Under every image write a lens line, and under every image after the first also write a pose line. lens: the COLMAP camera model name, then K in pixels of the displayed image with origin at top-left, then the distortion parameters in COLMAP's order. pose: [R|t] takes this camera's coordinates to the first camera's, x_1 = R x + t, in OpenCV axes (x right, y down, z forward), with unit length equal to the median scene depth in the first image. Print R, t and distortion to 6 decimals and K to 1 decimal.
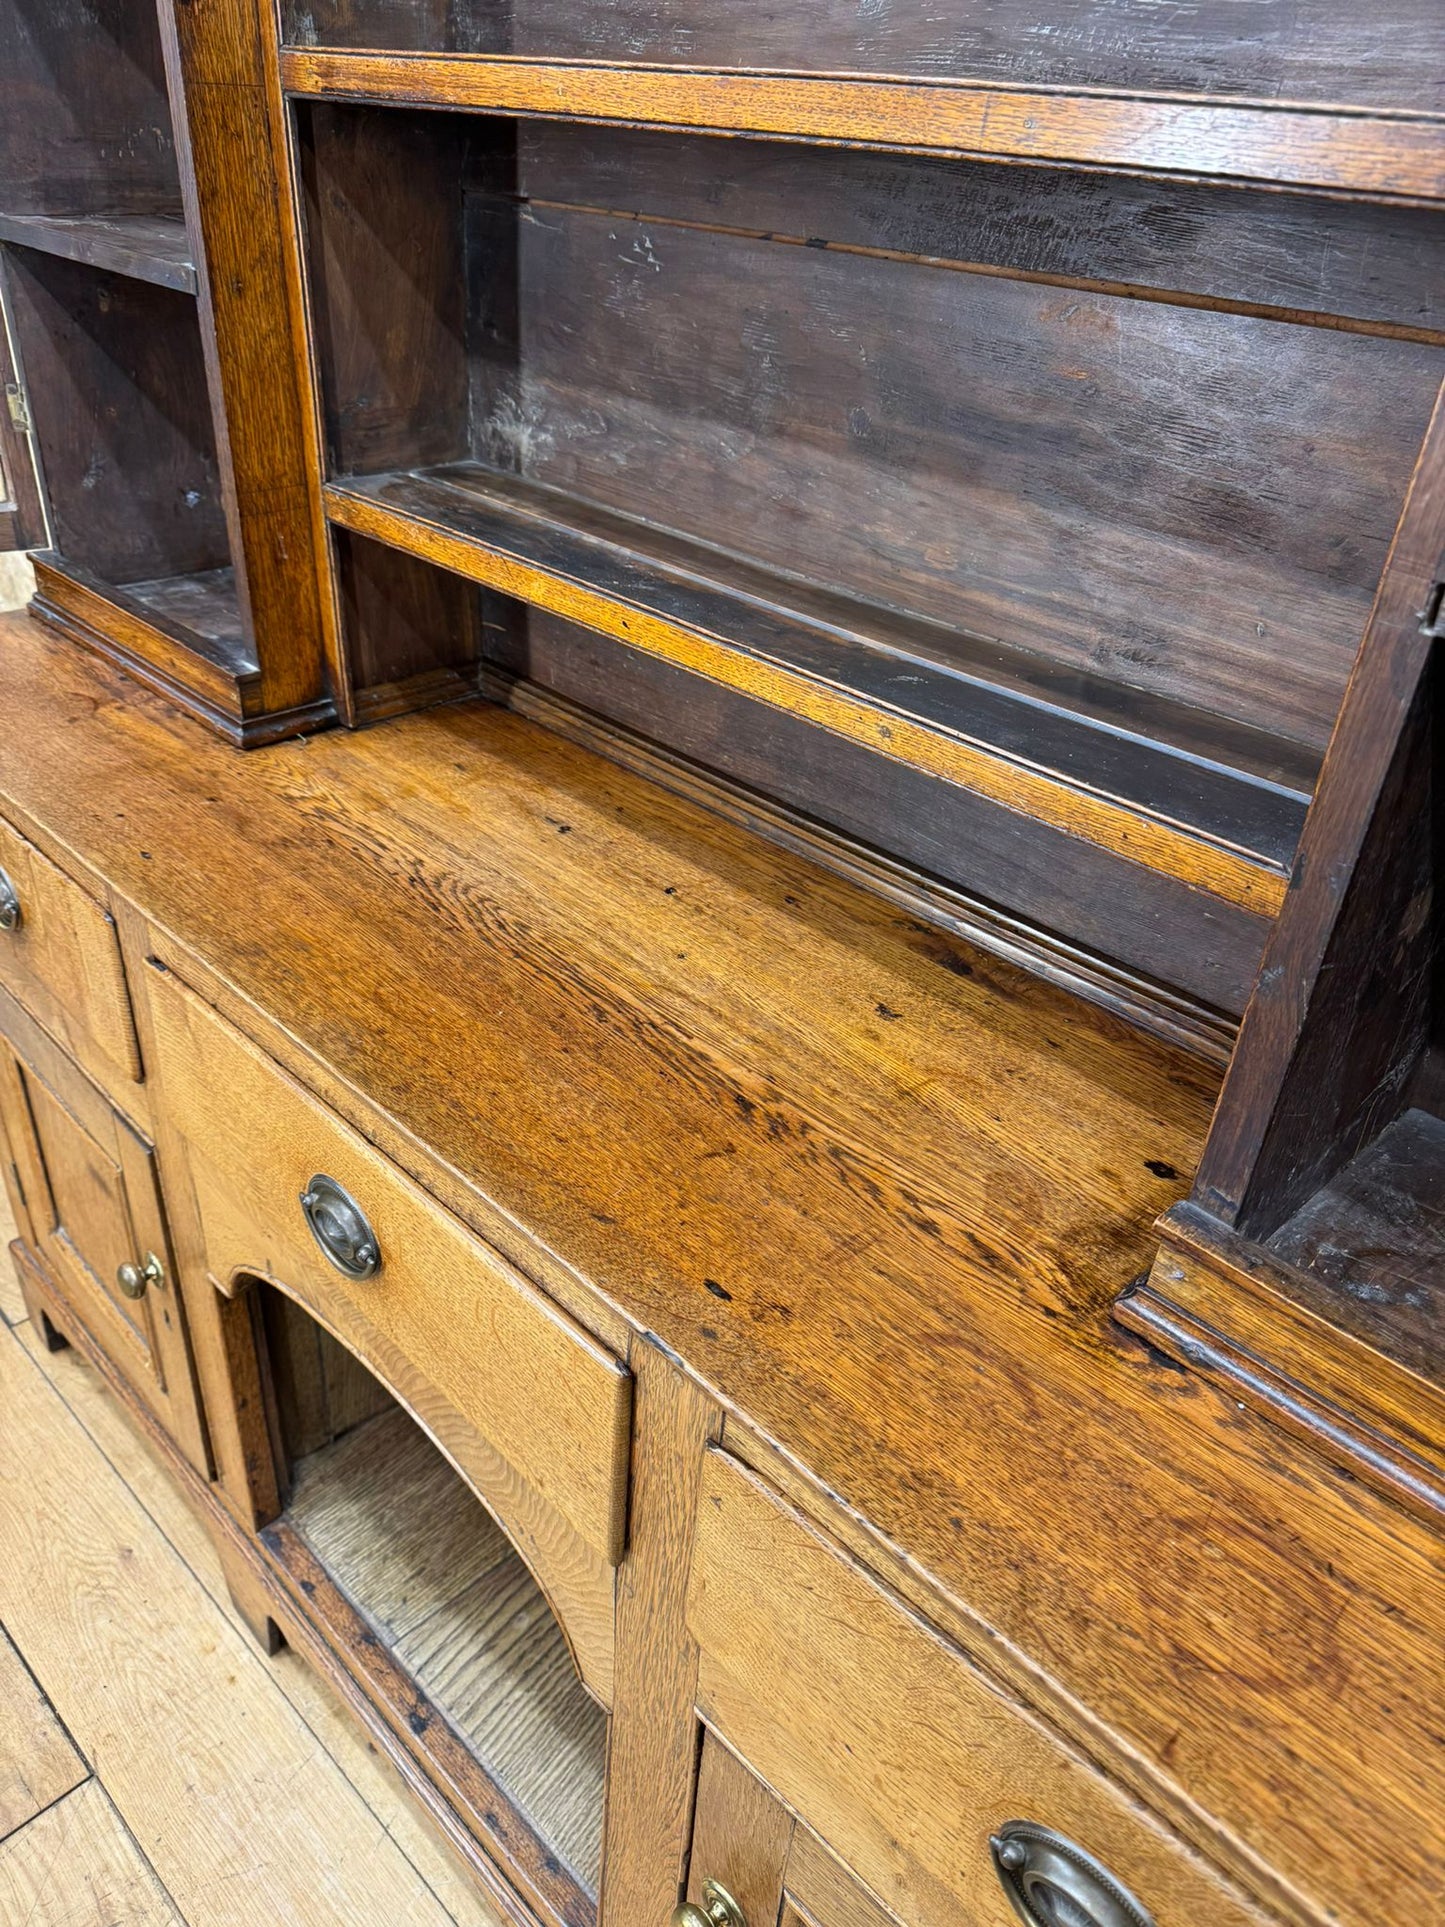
lens RADIAL K [[1388.2, 0, 713.2], [0, 1388.2, 973.5], [0, 0, 1]] dist [-0.007642, 0.012737]
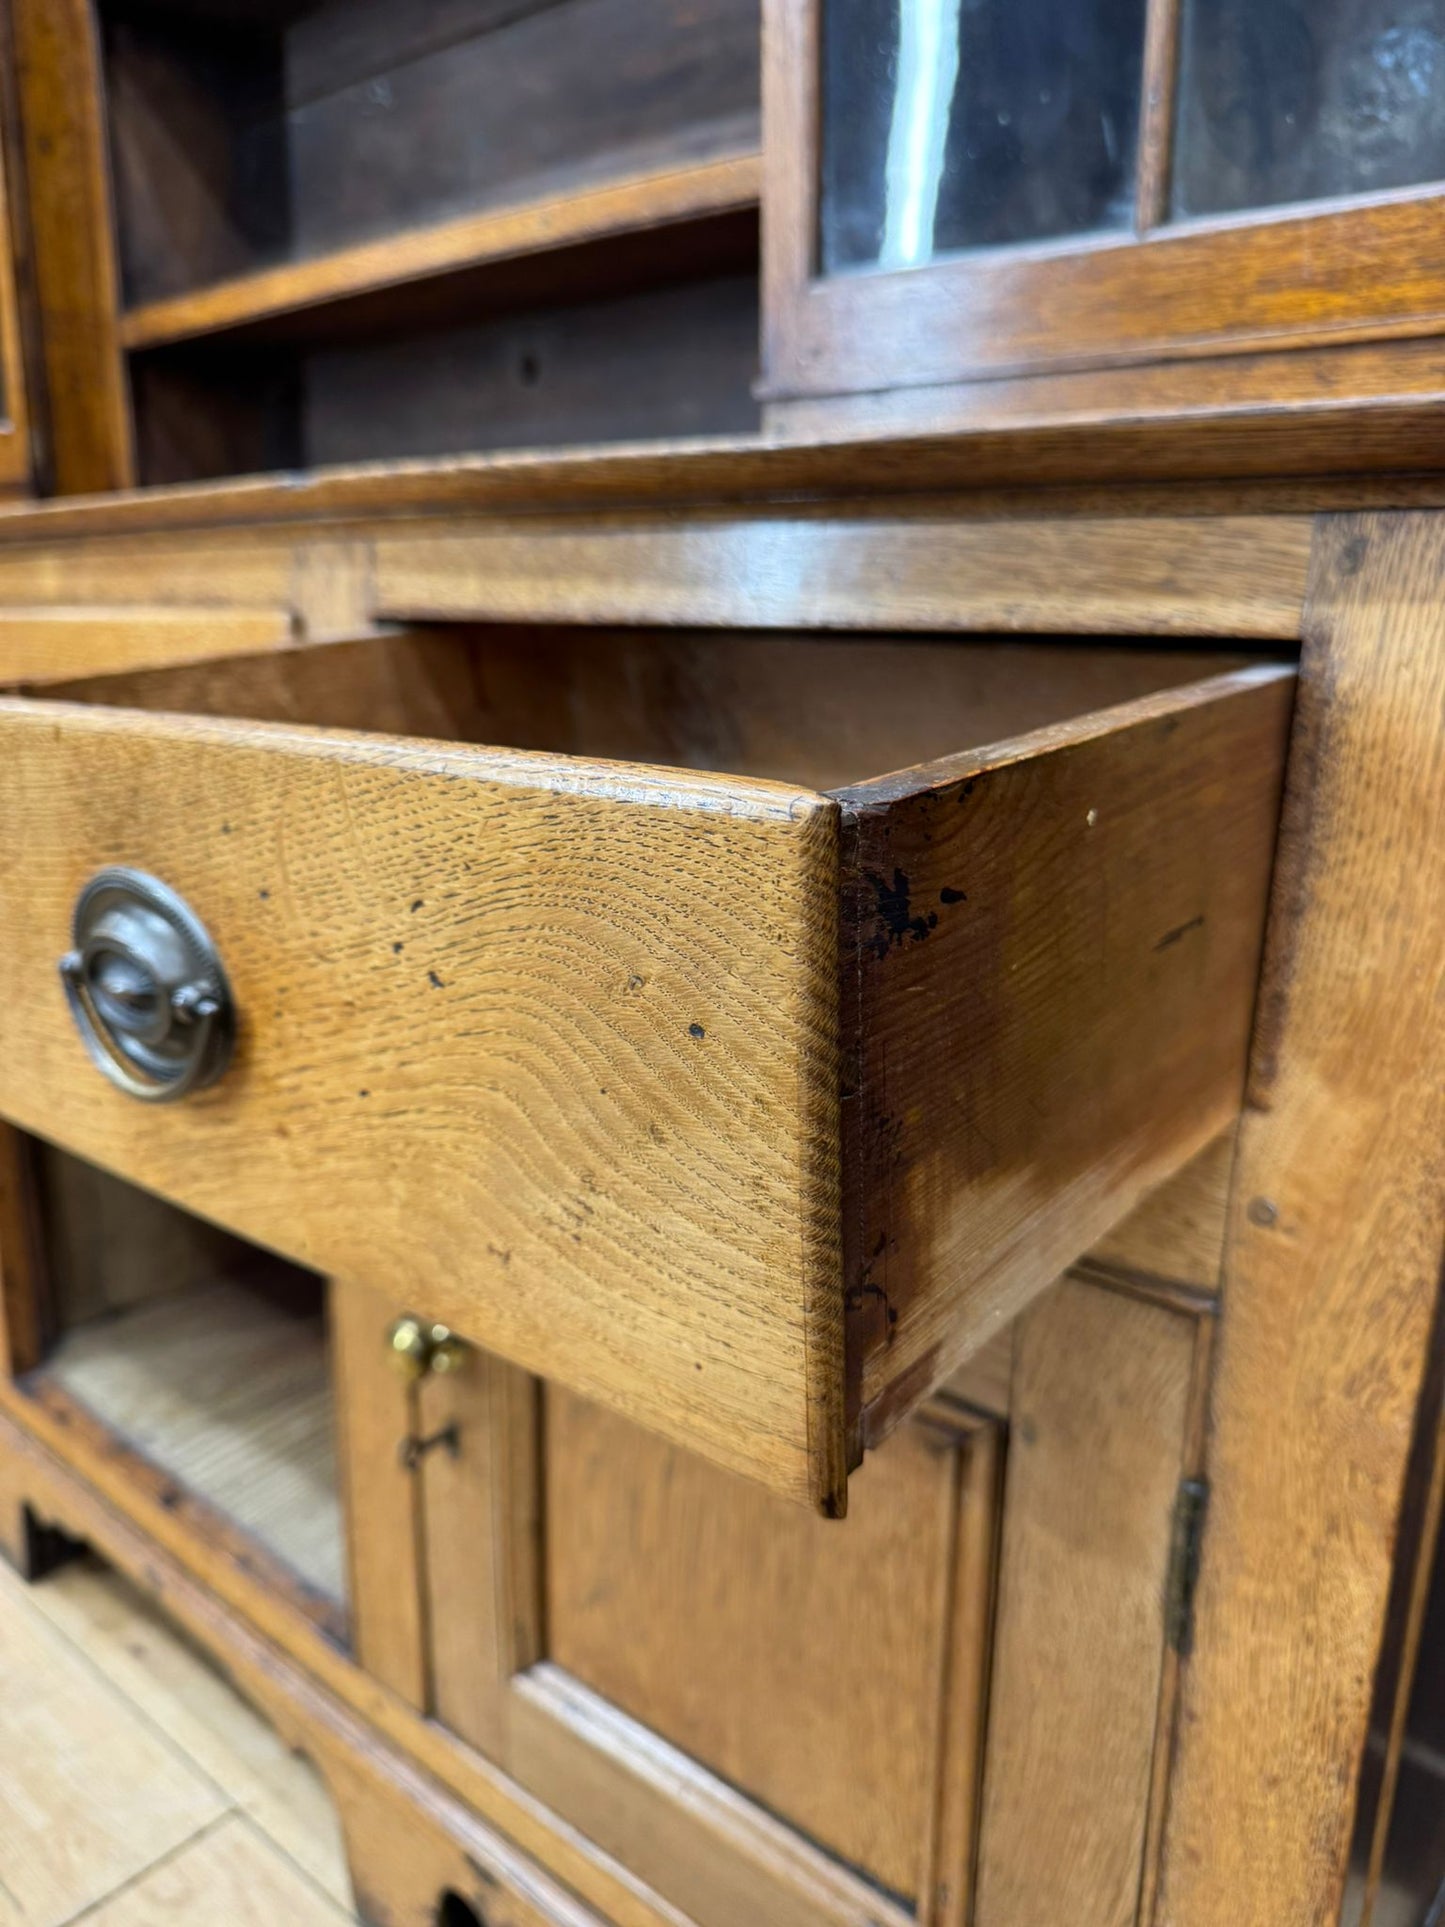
lens RADIAL K [[1443.4, 0, 722.5], [0, 1443.4, 963.5], [0, 0, 1]] dist [-0.025462, -0.003693]
pose [[0.995670, -0.067990, 0.063392, 0.098675], [0.084225, 0.948395, -0.305700, 0.516639], [-0.039336, 0.309716, 0.950015, 0.022490]]
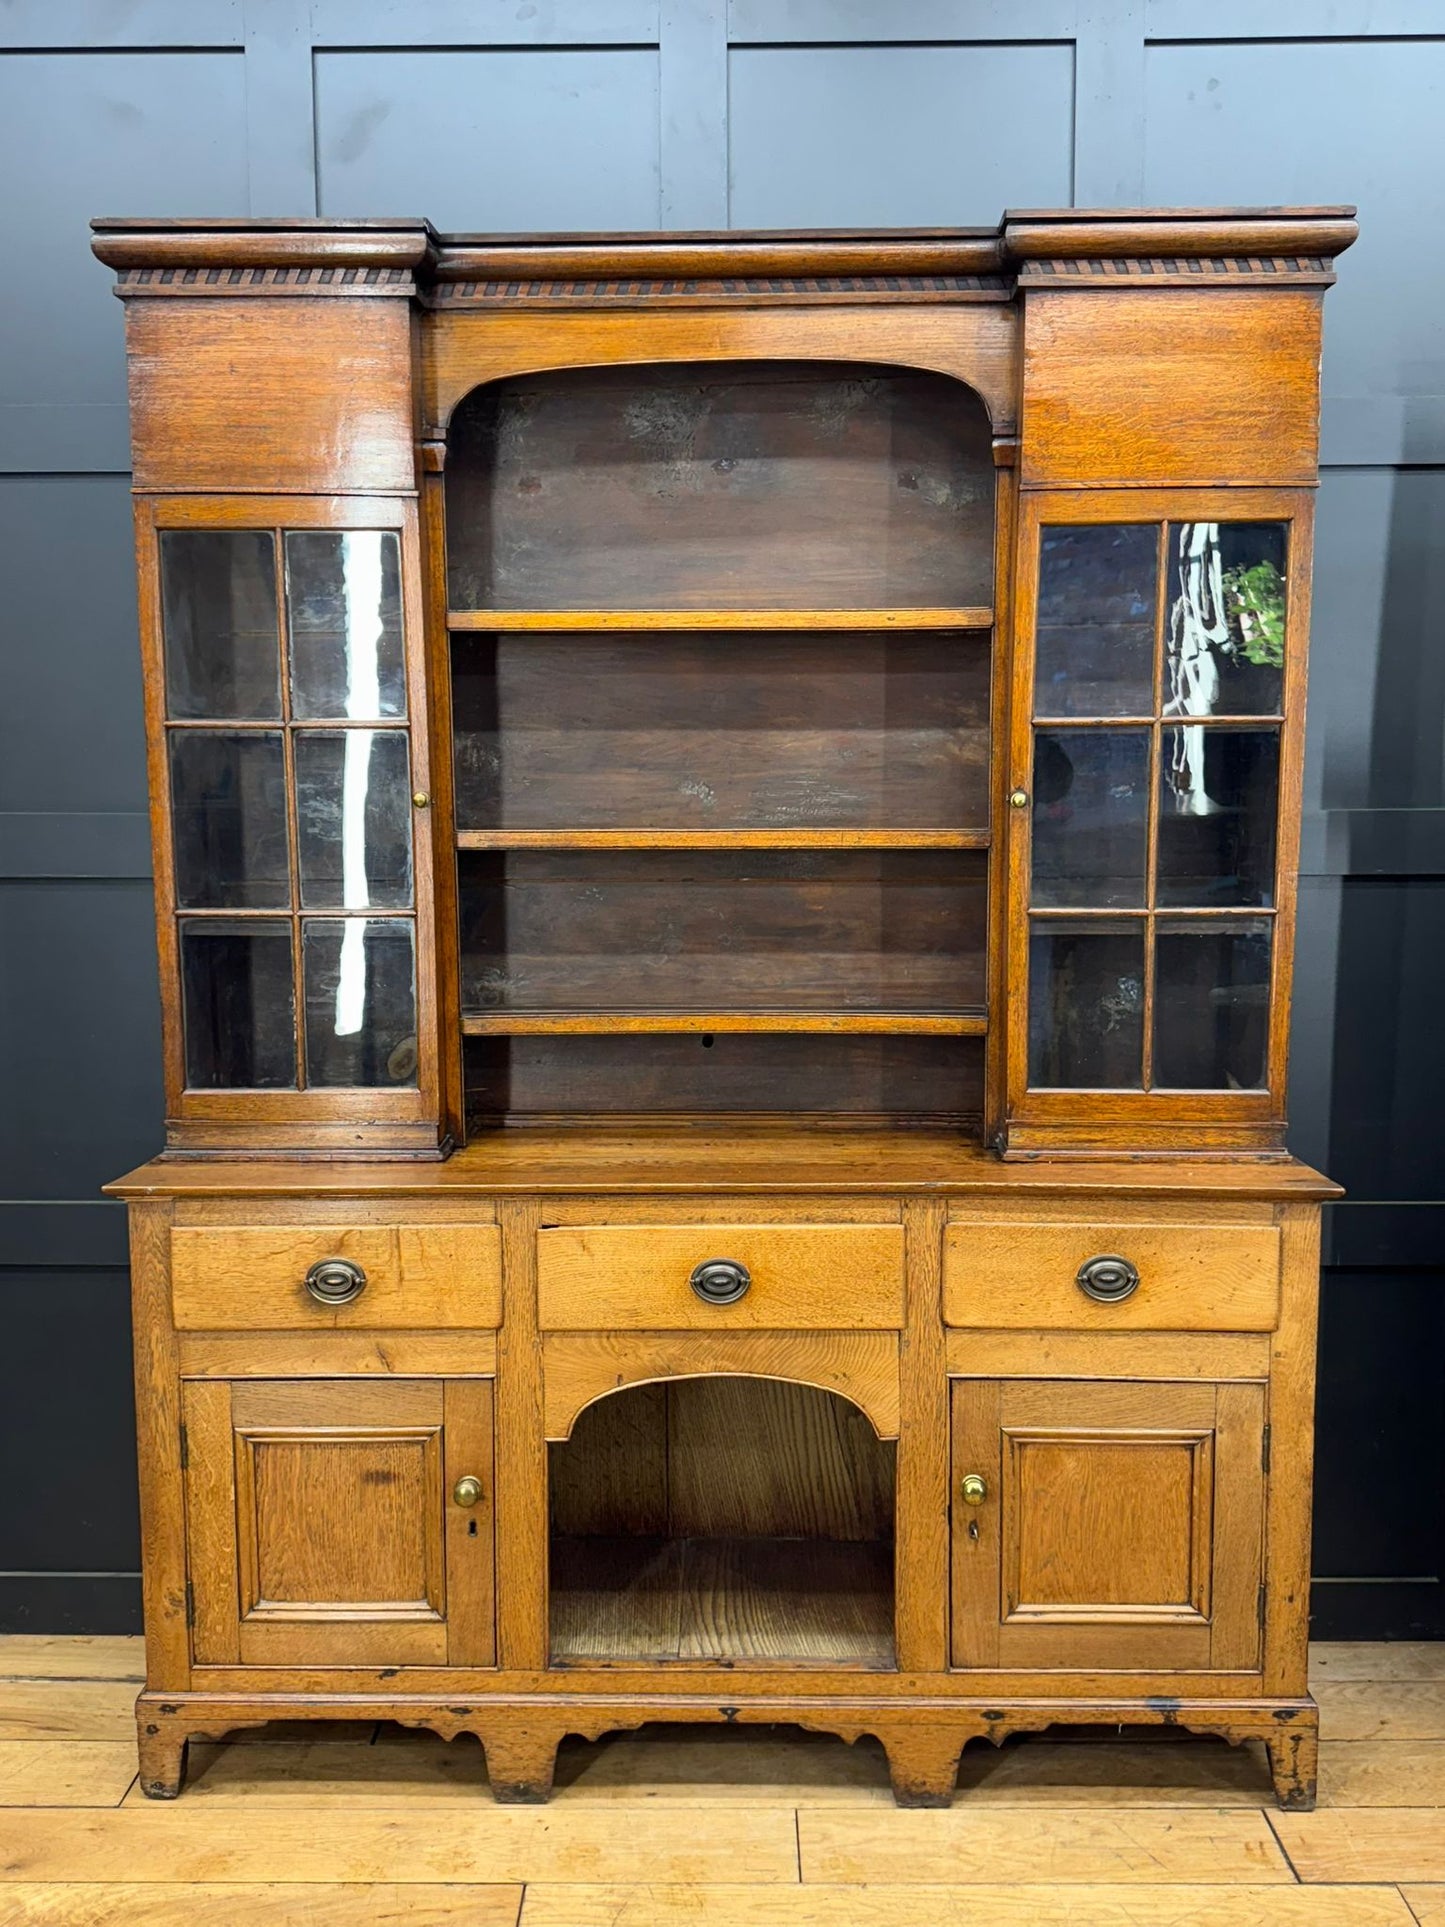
lens RADIAL K [[1709.2, 0, 722.5], [0, 1709.2, 963.5], [0, 0, 1]] dist [0.131269, -0.258179]
pose [[0.714893, -0.141848, 0.684695, -1.527150], [0.412537, 0.876188, -0.249212, 0.311161], [-0.564572, 0.460623, 0.684898, -0.830926]]
